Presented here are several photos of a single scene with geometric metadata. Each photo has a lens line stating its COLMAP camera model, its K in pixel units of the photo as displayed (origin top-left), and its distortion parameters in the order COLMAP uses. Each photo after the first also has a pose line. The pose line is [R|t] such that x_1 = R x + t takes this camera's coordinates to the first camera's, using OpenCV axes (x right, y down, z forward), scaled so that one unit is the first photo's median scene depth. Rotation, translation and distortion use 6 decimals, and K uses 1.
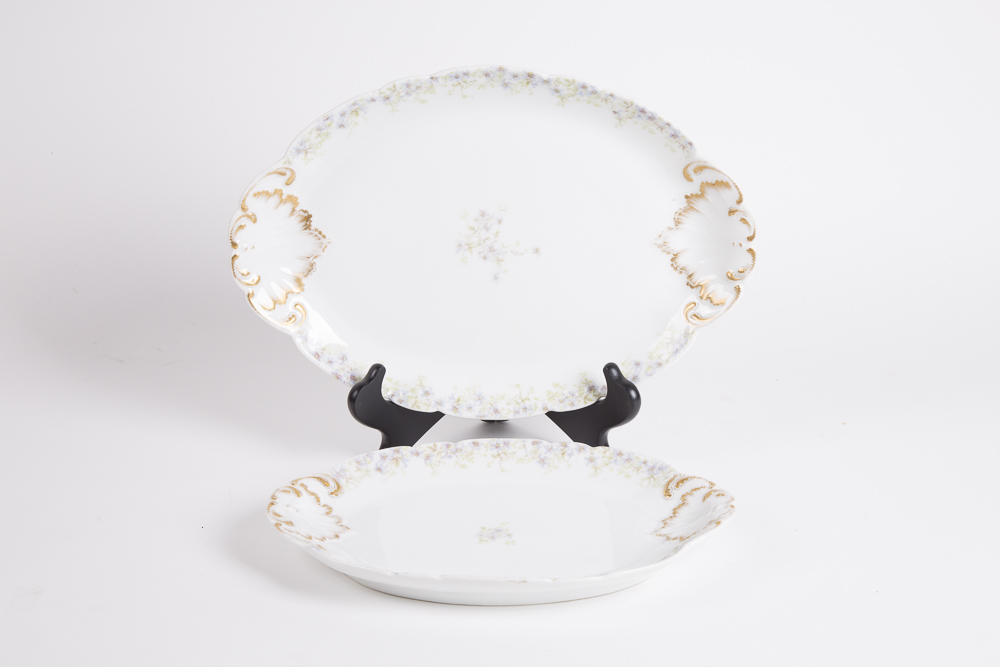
lens RADIAL K [[1700.0, 0, 500.0], [0, 1700.0, 333.5], [0, 0, 1]] dist [0.215891, -0.001341]
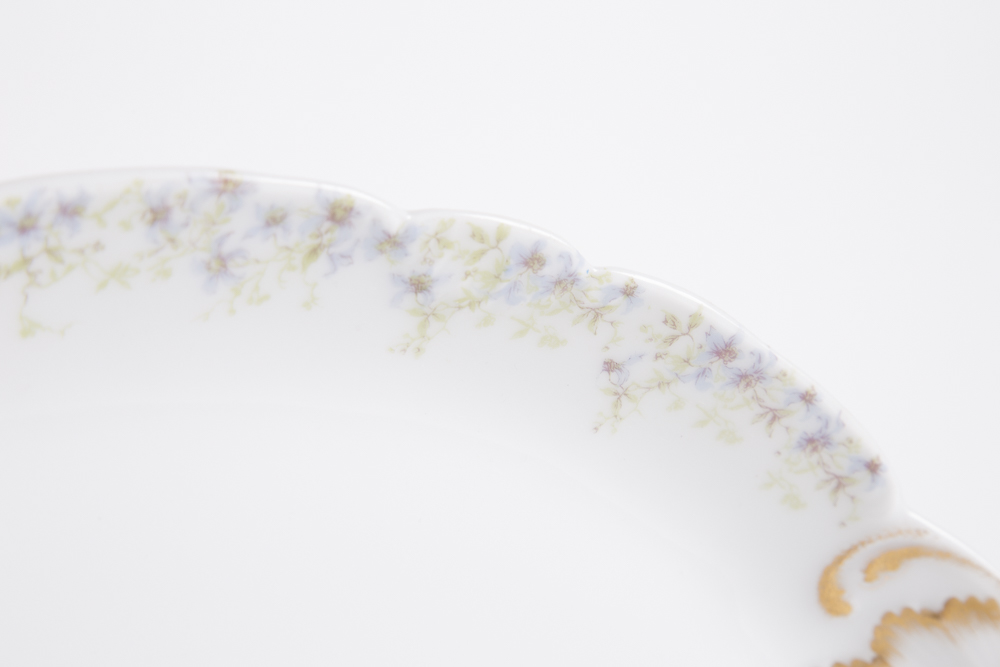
lens RADIAL K [[2335.0, 0, 500.0], [0, 2335.0, 333.5], [0, 0, 1]] dist [0.195681, -0.127602]
pose [[0.812858, -0.042014, 0.580945, -0.140693], [0.177905, 0.967641, -0.178944, -0.076137], [-0.554628, 0.248809, 0.794029, 0.736186]]
